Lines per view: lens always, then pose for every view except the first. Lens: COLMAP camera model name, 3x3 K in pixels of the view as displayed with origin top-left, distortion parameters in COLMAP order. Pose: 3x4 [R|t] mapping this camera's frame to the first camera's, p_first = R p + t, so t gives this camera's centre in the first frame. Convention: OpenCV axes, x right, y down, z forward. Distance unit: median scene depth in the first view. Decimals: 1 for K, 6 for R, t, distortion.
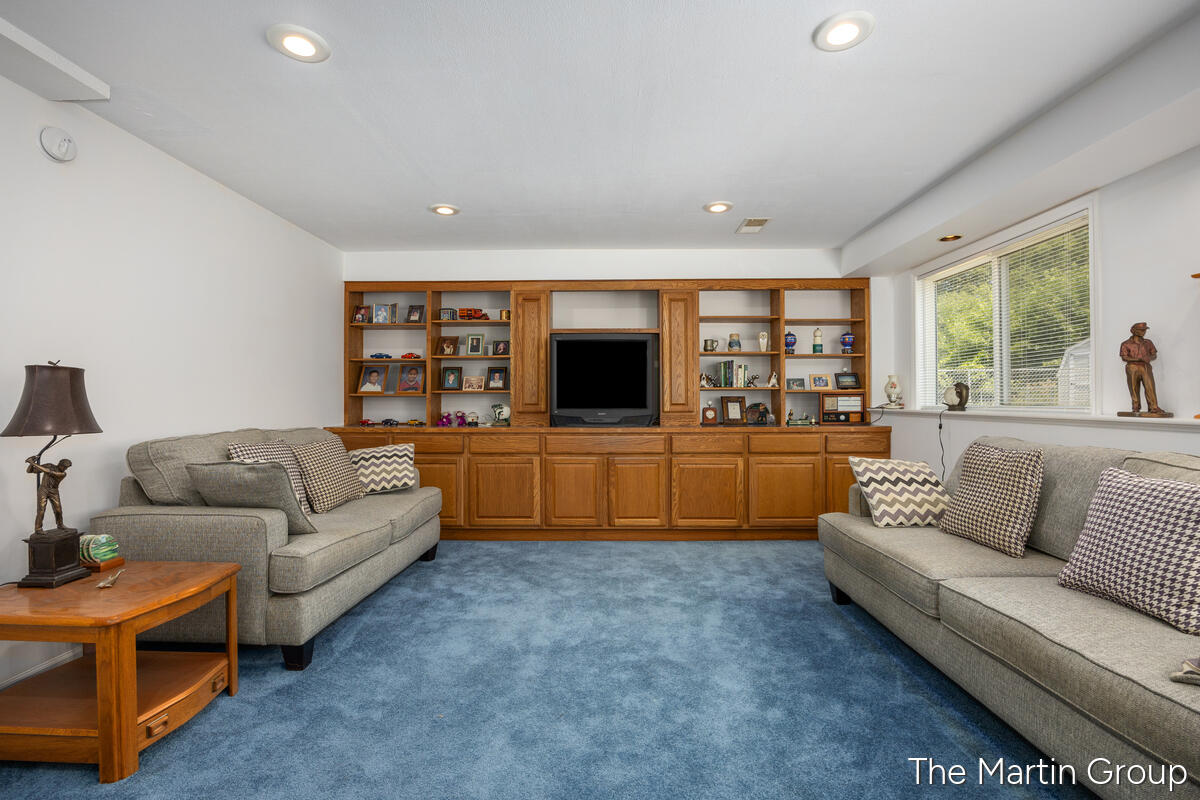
lens RADIAL K [[521.5, 0, 597.0], [0, 521.5, 397.1], [0, 0, 1]] dist [-0.025038, 0.000028]
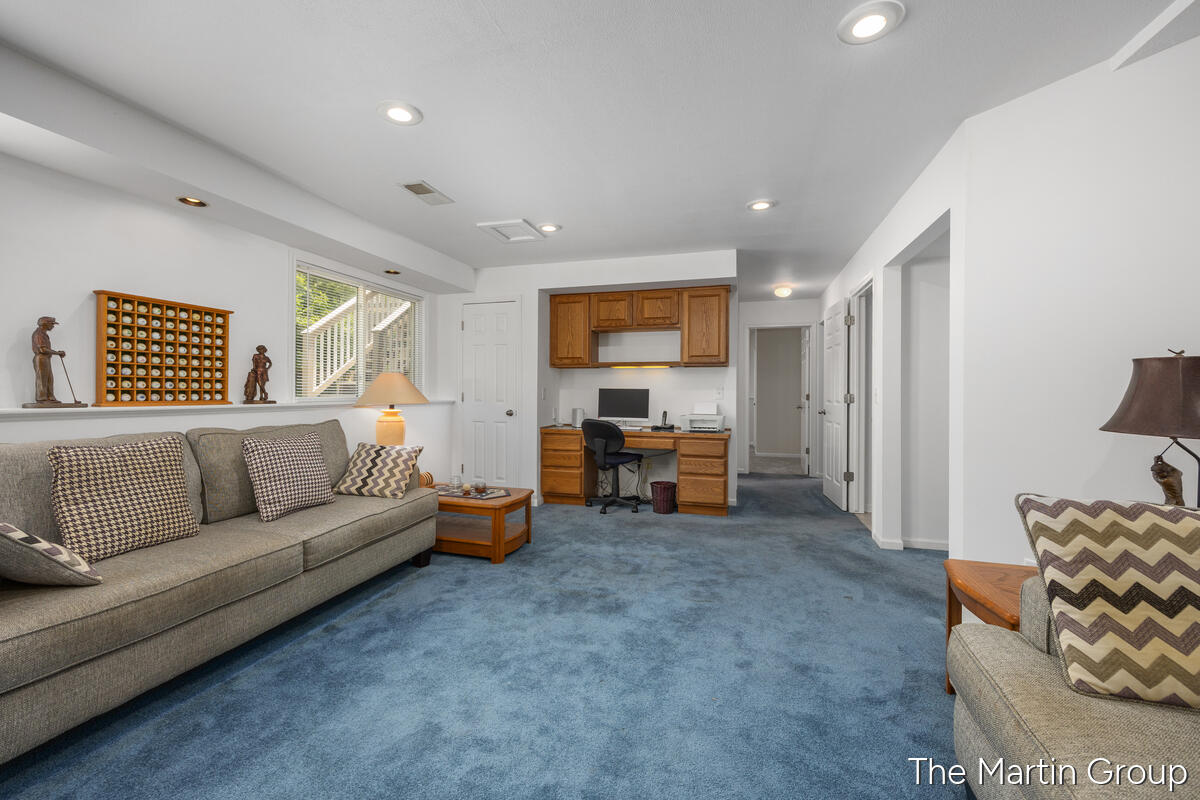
lens RADIAL K [[481.3, 0, 601.0], [0, 481.3, 396.9], [0, 0, 1]] dist [-0.003830, 0.000074]
pose [[-0.961875, -0.004898, 0.273444, -0.153503], [-0.005510, 0.999984, -0.001471, 0.006613], [-0.273432, -0.002922, -0.961887, 0.886351]]
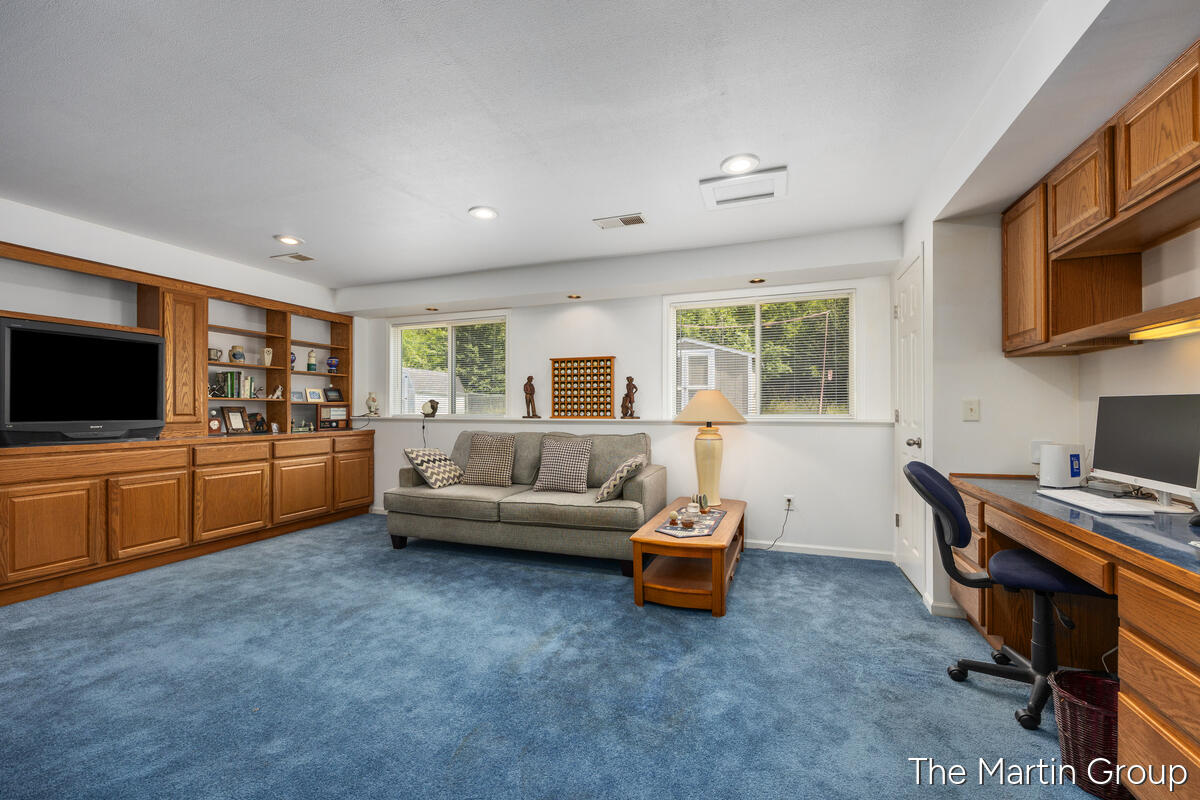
lens RADIAL K [[481.3, 0, 606.0], [0, 481.3, 406.2], [0, 0, 1]] dist [-0.003830, 0.000074]
pose [[0.322087, 0.010325, 0.946654, -0.447556], [-0.006782, 0.999940, -0.008599, 0.001085], [-0.946686, -0.003650, 0.322138, 0.003514]]
